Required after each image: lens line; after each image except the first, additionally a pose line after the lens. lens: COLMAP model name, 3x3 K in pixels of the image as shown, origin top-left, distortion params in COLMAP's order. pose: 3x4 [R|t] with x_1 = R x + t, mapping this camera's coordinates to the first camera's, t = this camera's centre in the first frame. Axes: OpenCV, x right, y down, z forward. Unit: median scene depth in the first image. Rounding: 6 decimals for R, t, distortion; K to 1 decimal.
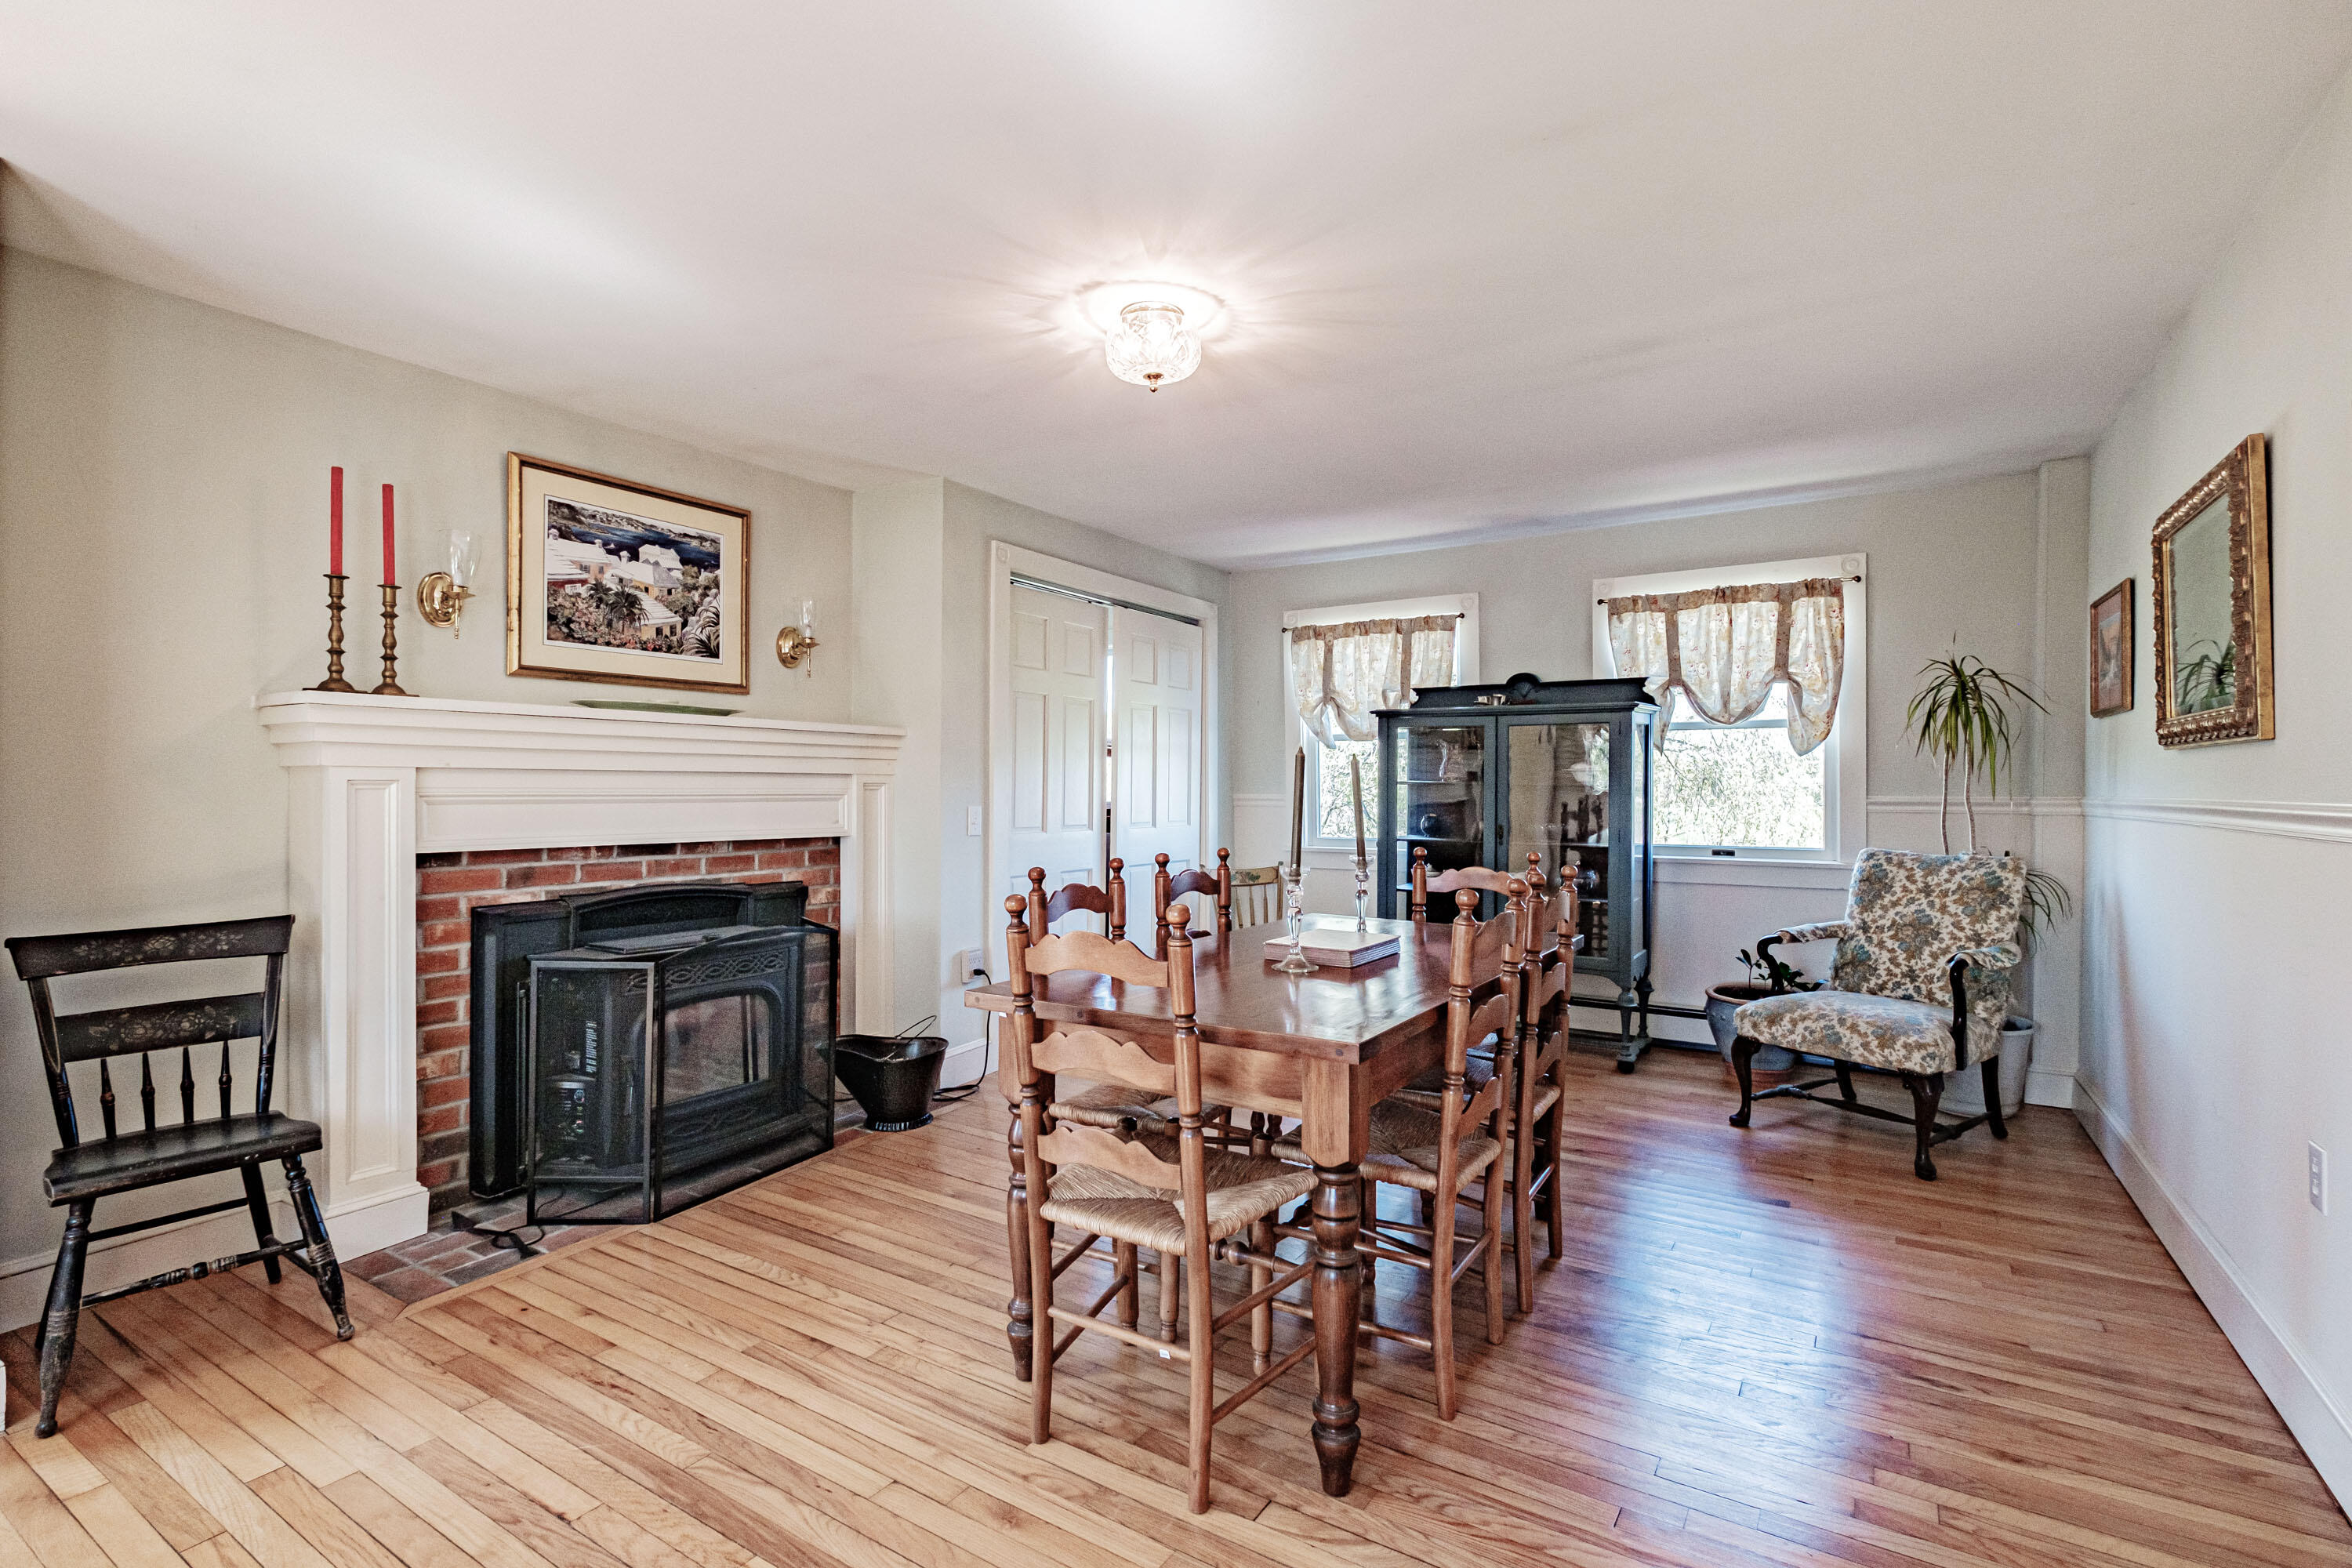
lens RADIAL K [[1079.1, 0, 1176.0], [0, 1079.1, 784.0], [0, 0, 1]] dist [0.001162, 0.000095]
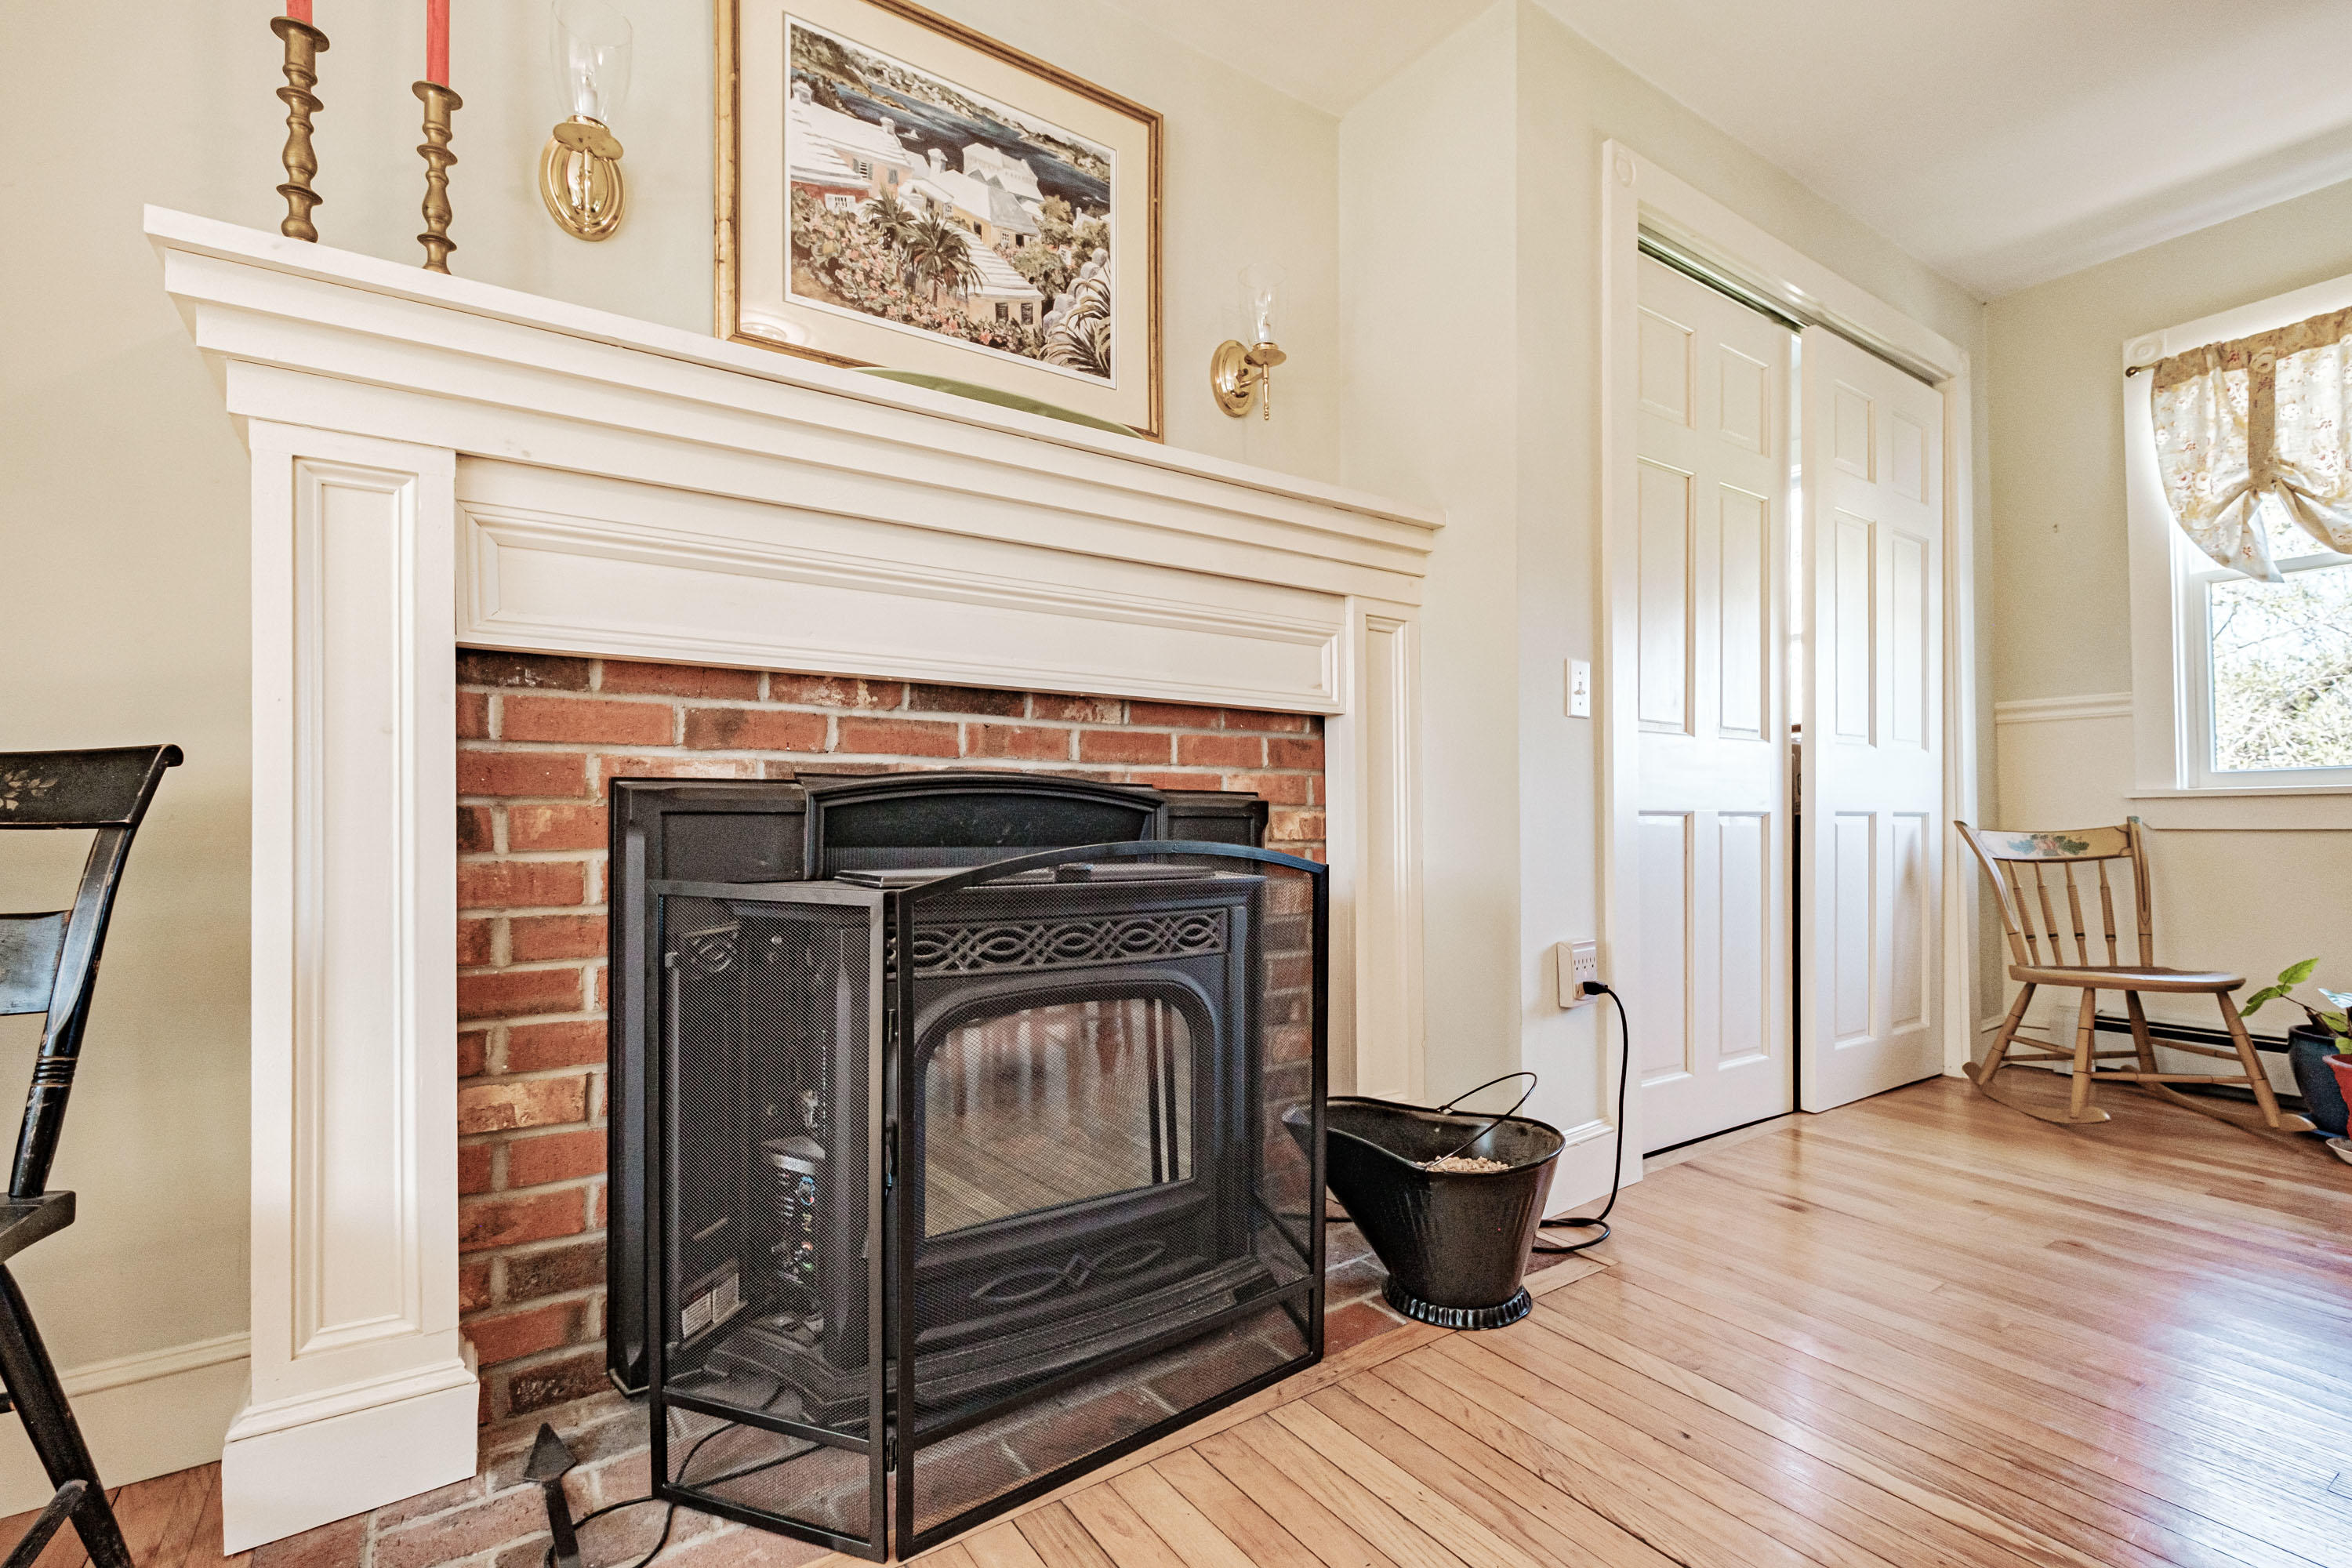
lens RADIAL K [[1037.8, 0, 1176.0], [0, 1037.8, 784.0], [0, 0, 1]] dist [-0.006319, -0.000459]
pose [[0.913657, -0.017469, -0.406112, -0.192321], [0.004581, 0.999455, -0.032685, 0.111475], [0.406461, 0.028003, 0.913239, 0.566760]]
